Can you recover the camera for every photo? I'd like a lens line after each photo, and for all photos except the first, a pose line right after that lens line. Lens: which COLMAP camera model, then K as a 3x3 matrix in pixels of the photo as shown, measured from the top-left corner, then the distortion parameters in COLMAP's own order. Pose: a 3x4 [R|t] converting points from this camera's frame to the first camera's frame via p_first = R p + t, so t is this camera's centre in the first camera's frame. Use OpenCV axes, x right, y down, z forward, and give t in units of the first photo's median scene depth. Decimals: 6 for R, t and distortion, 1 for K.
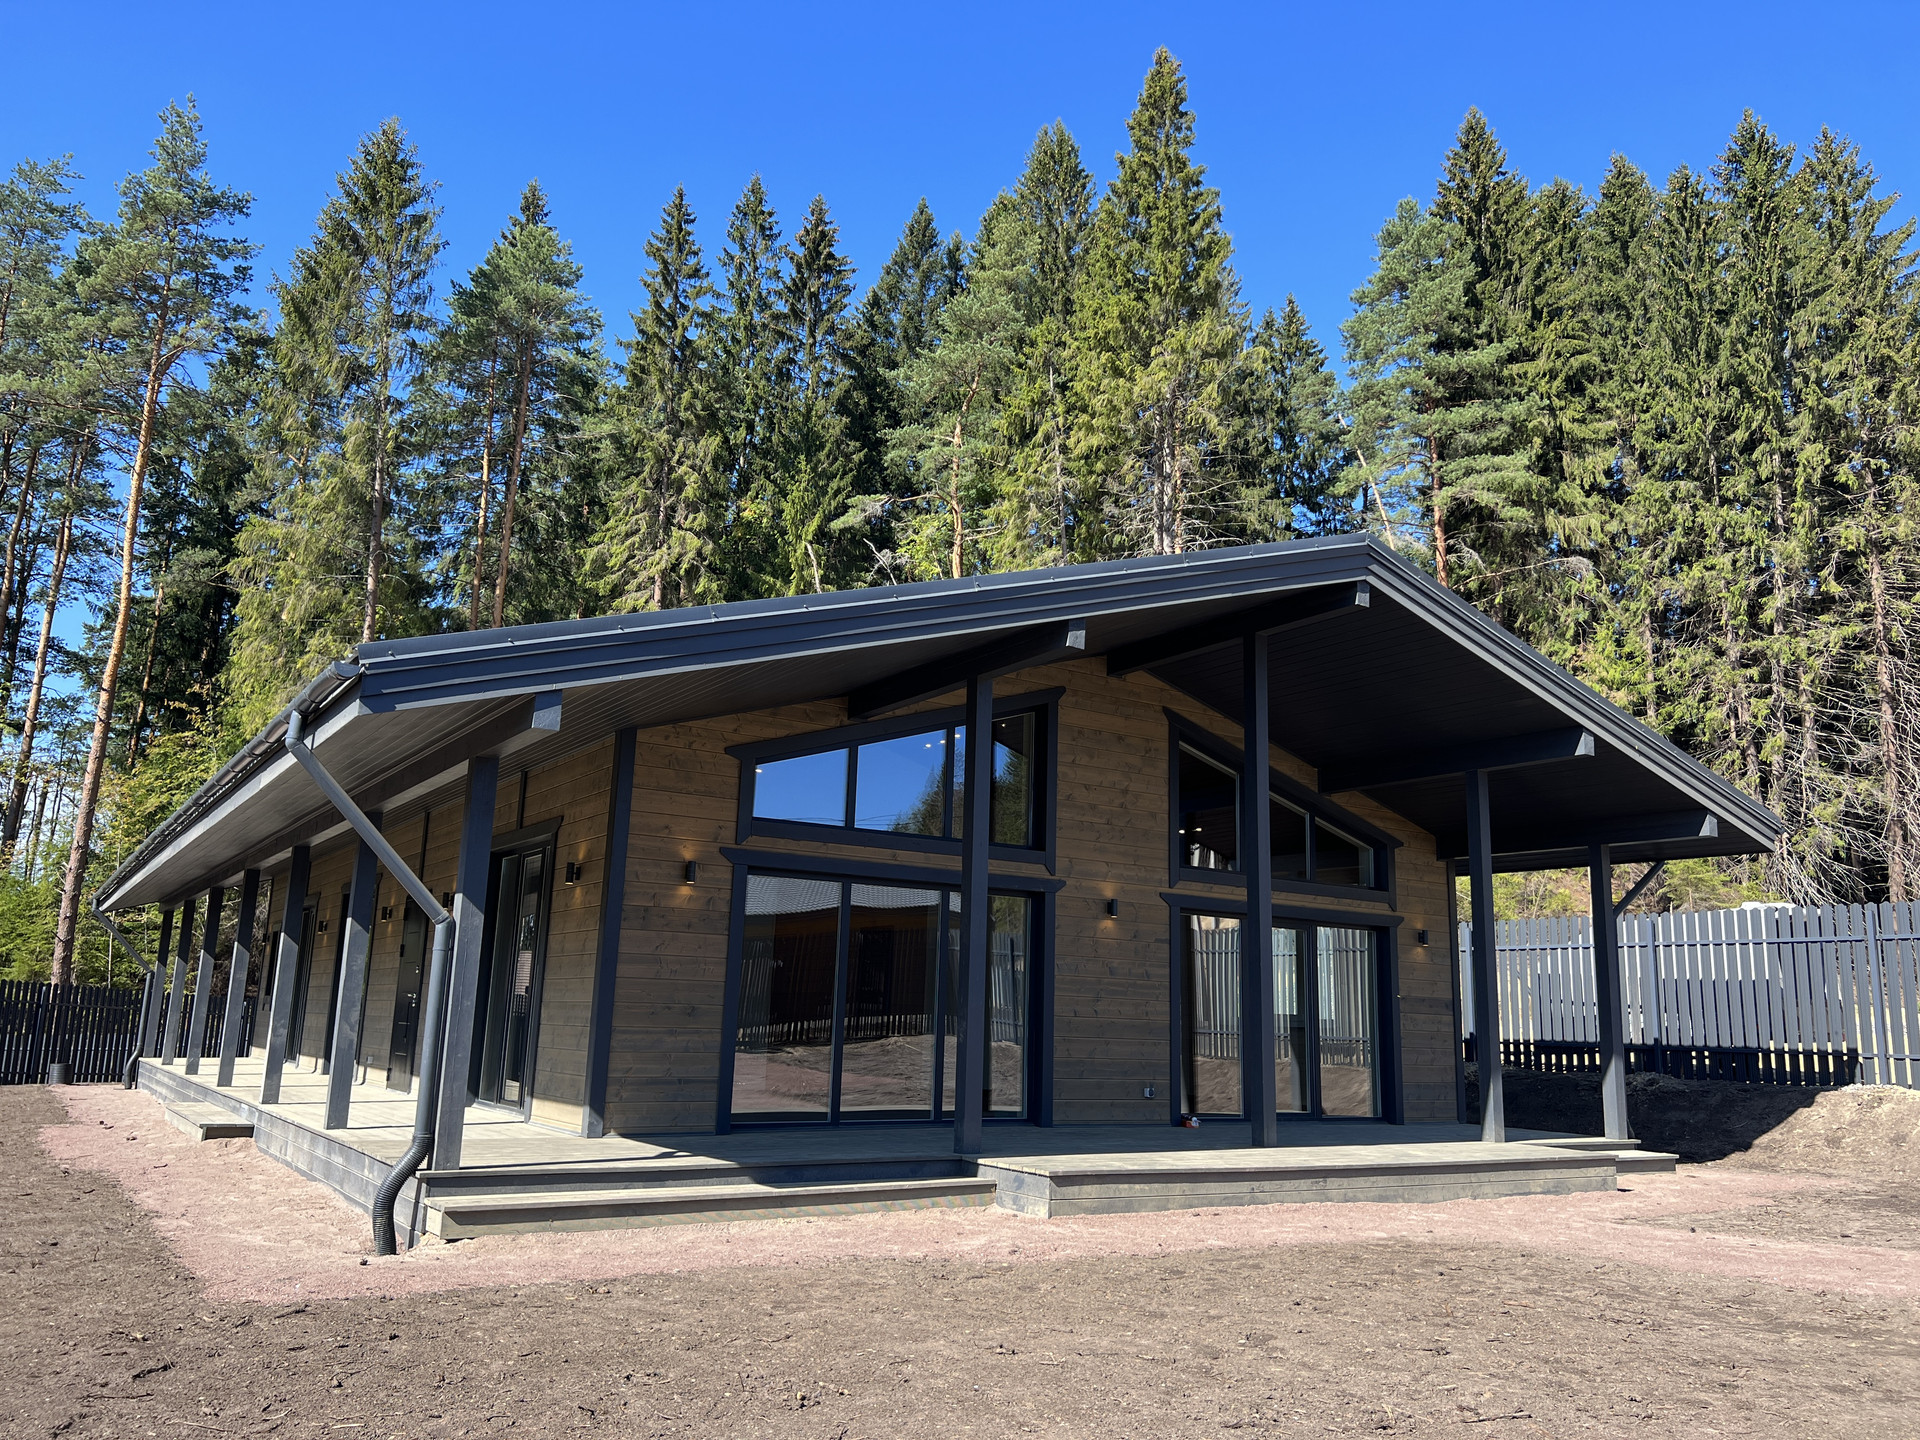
lens RADIAL K [[1482.5, 0, 982.7], [0, 1482.5, 716.0], [0, 0, 1]] dist [0.045084, -0.081225]
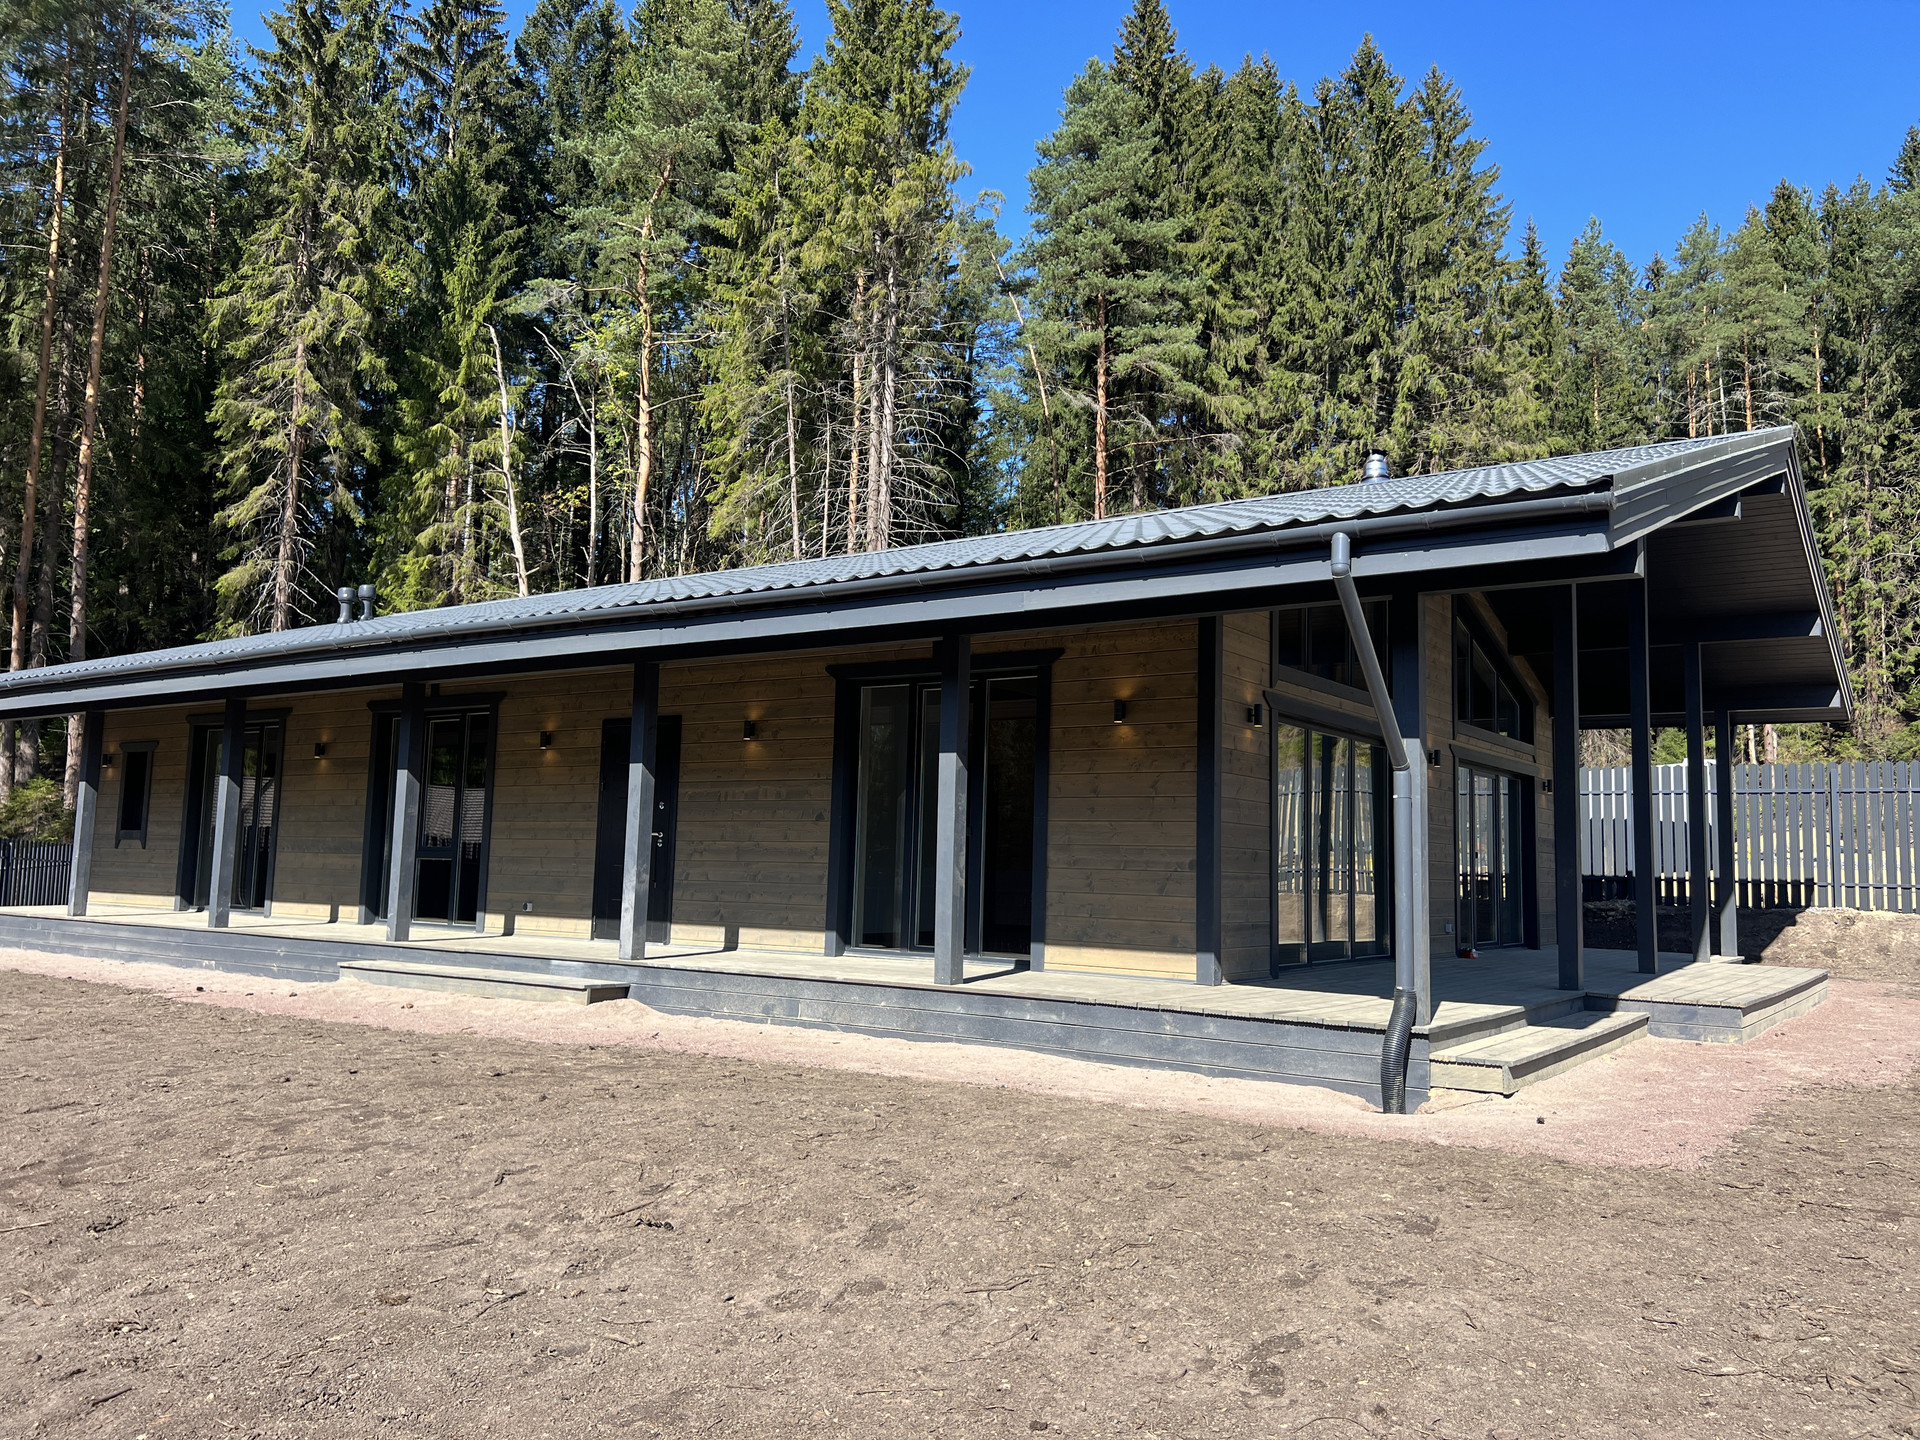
lens RADIAL K [[1482.5, 0, 982.7], [0, 1482.5, 716.0], [0, 0, 1]] dist [0.045084, -0.081225]
pose [[0.924832, 0.032409, 0.378992, -0.167143], [-0.074744, 0.992422, 0.097528, 0.005645], [-0.372959, -0.118524, 0.920246, 0.039866]]
